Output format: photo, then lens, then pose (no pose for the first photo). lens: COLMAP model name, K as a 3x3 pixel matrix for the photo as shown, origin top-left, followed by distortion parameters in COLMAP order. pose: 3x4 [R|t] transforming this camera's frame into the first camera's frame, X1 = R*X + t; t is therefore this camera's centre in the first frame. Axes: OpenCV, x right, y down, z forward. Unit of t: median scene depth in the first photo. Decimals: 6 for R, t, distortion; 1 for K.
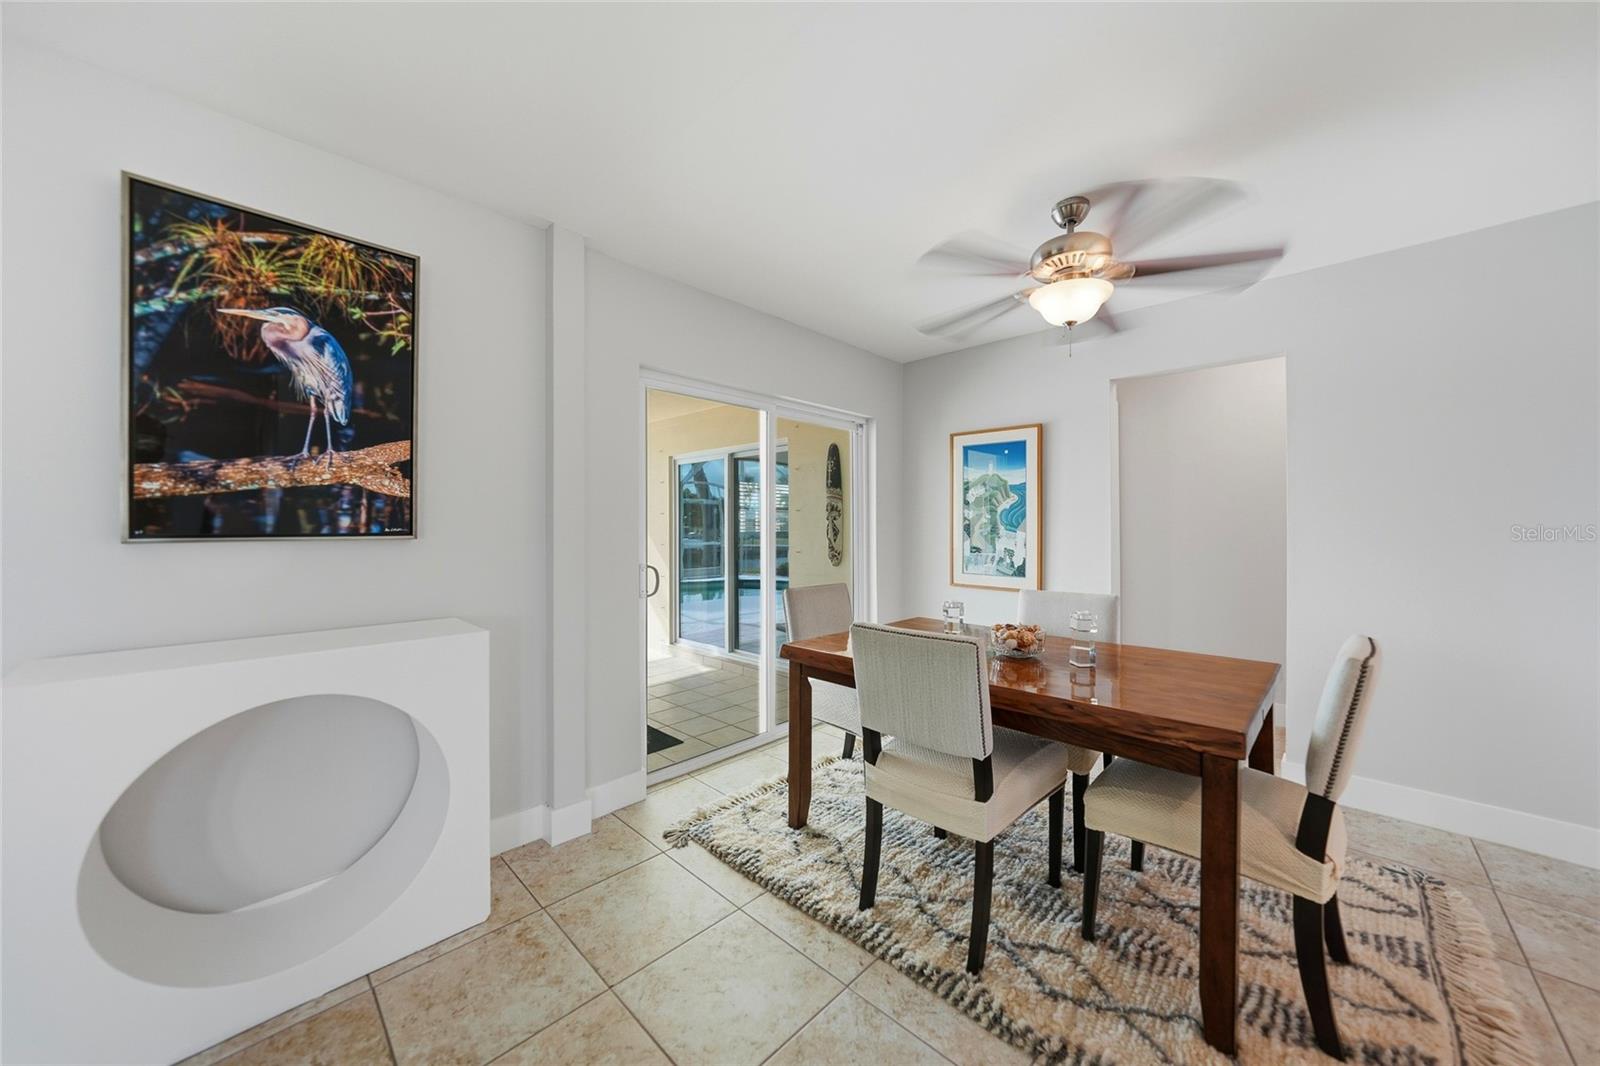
lens RADIAL K [[562.9, 0, 800.9], [0, 562.9, 524.9], [0, 0, 1]] dist [-0.025198, 0.005555]
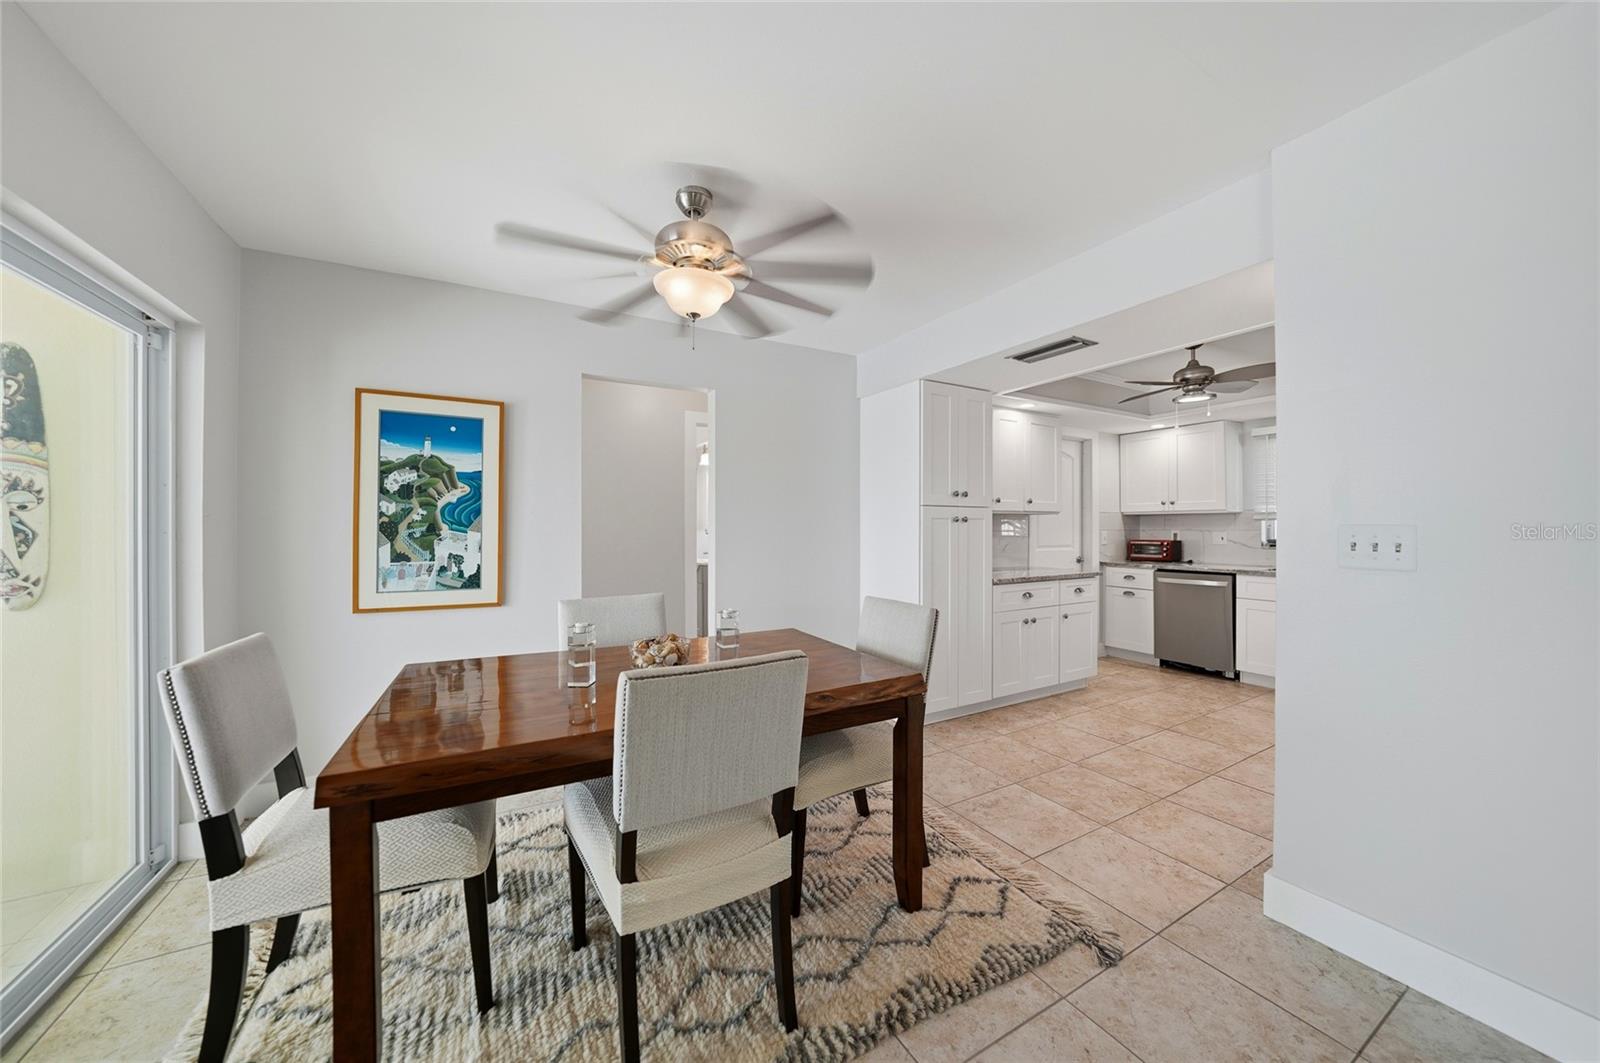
lens RADIAL K [[562.9, 0, 800.9], [0, 562.9, 523.4], [0, 0, 1]] dist [-0.025198, 0.005555]
pose [[0.283492, 0.006112, 0.958955, -0.390110], [-0.003395, 0.999980, -0.005370, 0.004082], [-0.958968, -0.001733, 0.283508, 0.535172]]
